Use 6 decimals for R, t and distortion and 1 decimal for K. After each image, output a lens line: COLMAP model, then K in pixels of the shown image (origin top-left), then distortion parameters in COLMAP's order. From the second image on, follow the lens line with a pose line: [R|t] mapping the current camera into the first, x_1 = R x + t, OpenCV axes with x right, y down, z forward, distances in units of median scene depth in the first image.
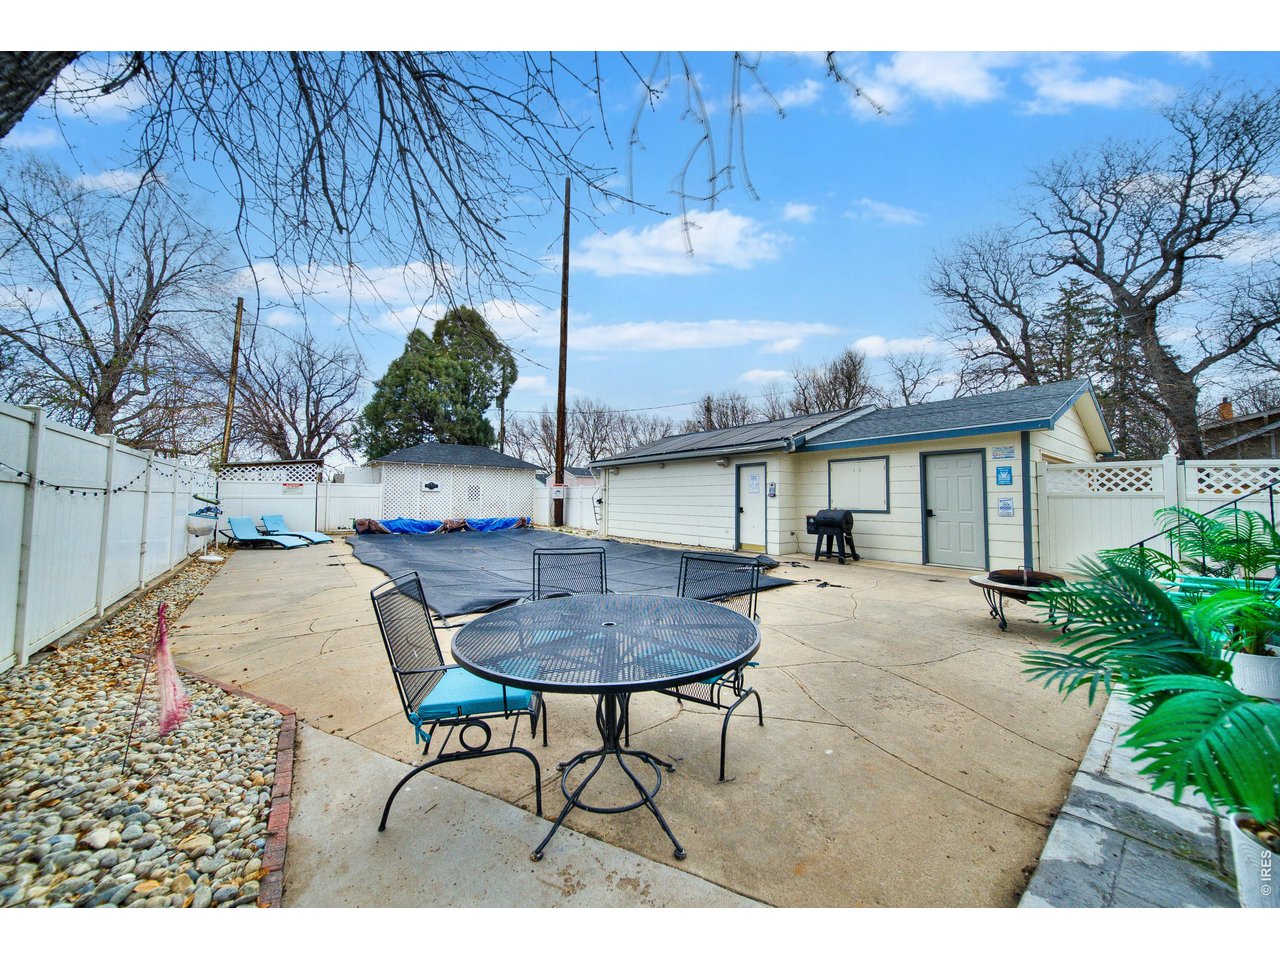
lens RADIAL K [[455.4, 0, 635.2], [0, 455.4, 477.8], [0, 0, 1]] dist [-0.001230, -0.000391]
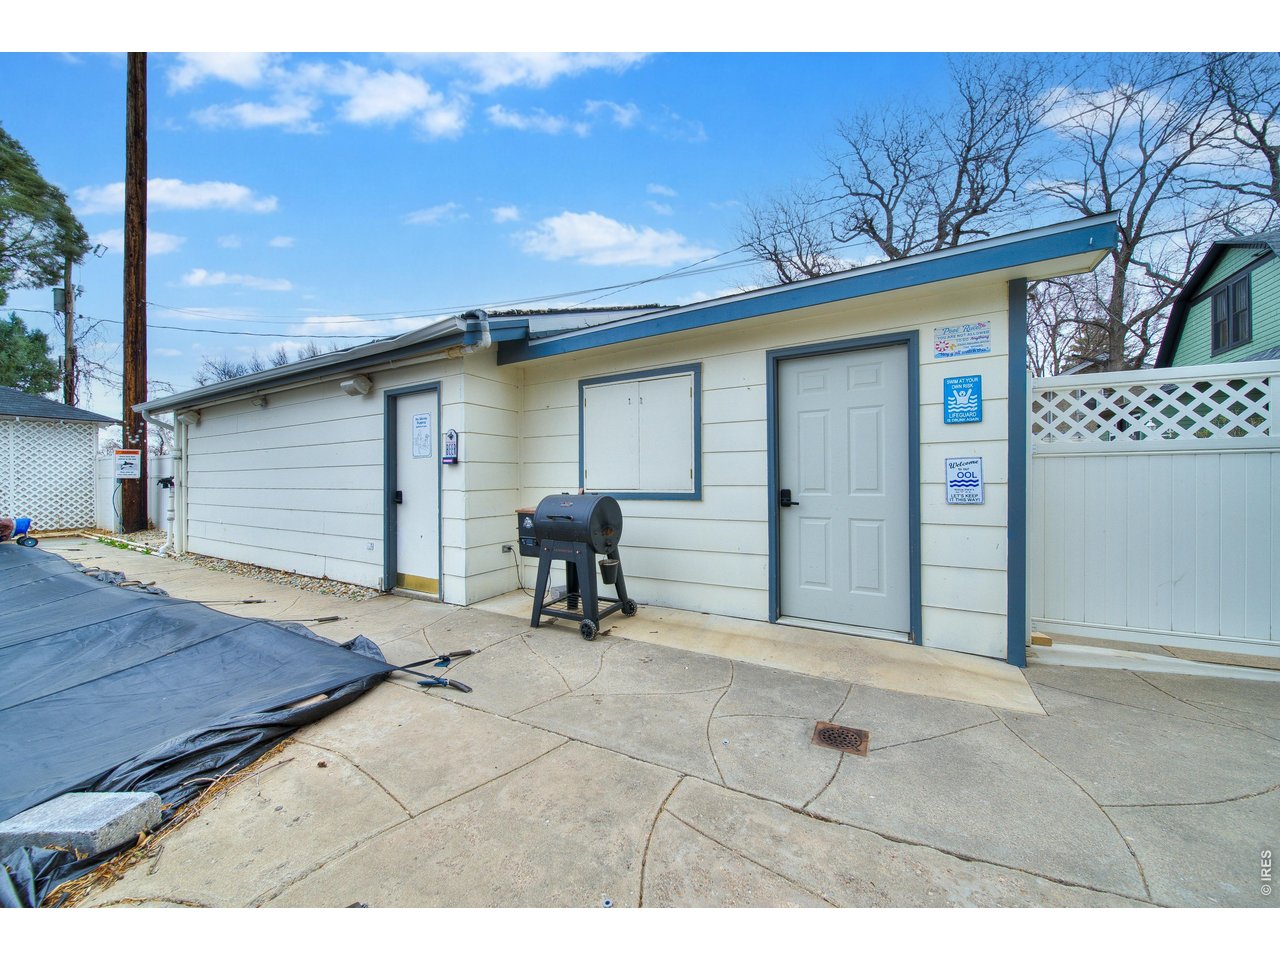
lens RADIAL K [[455.4, 0, 643.1], [0, 455.4, 480.4], [0, 0, 1]] dist [-0.001230, -0.000391]
pose [[0.926149, -0.014950, 0.376862, 0.340645], [-0.004788, 0.998668, 0.051383, 0.037281], [-0.377128, -0.049393, 0.924843, 0.612973]]
